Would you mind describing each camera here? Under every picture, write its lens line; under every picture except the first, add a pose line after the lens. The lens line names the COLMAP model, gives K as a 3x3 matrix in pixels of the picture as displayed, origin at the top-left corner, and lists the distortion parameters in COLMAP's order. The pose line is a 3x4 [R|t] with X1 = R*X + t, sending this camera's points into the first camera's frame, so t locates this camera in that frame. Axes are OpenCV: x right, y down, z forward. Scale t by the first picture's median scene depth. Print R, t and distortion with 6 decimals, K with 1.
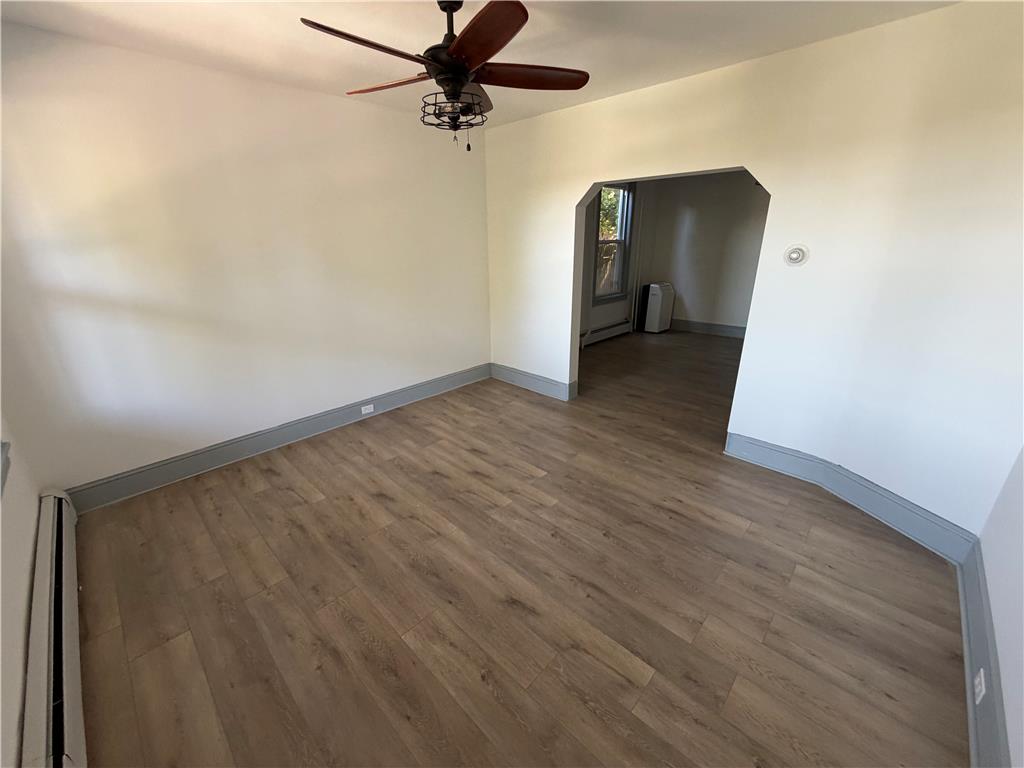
lens RADIAL K [[409.2, 0, 513.8], [0, 409.2, 384.2], [0, 0, 1]] dist [0.001367, -0.000732]
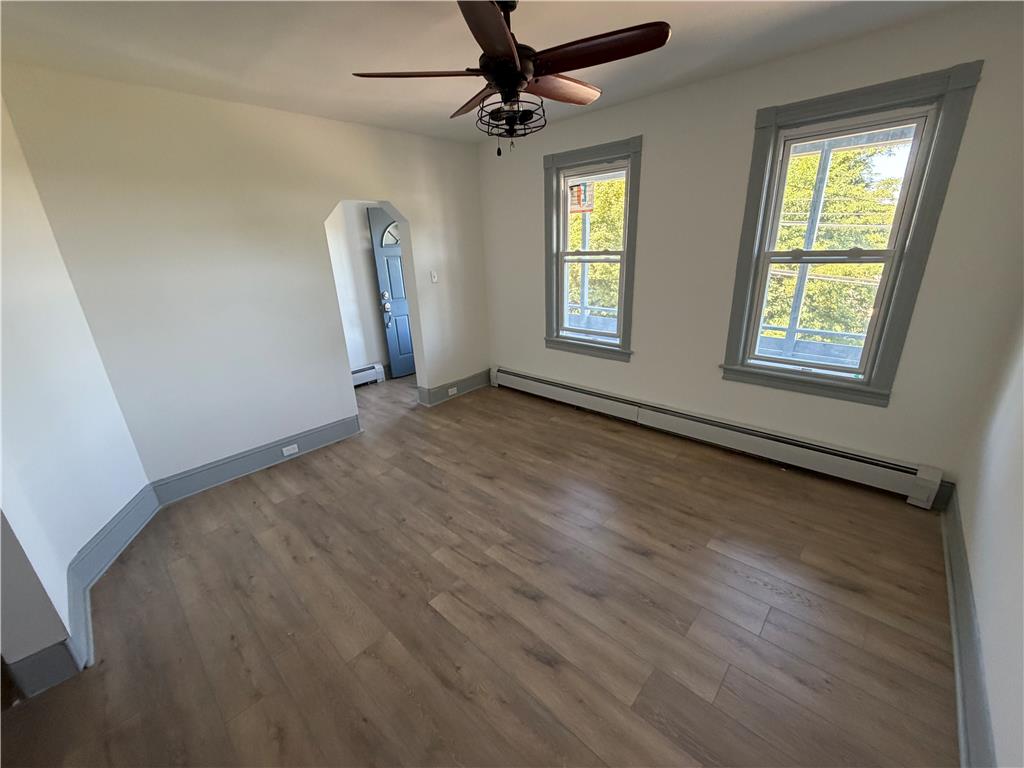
lens RADIAL K [[409.2, 0, 511.6], [0, 409.2, 385.6], [0, 0, 1]] dist [0.001367, -0.000732]
pose [[-0.998664, 0.050571, 0.010651, -0.088934], [0.045966, 0.774957, 0.630340, -0.540731], [0.023622, 0.629987, -0.776246, 1.475607]]
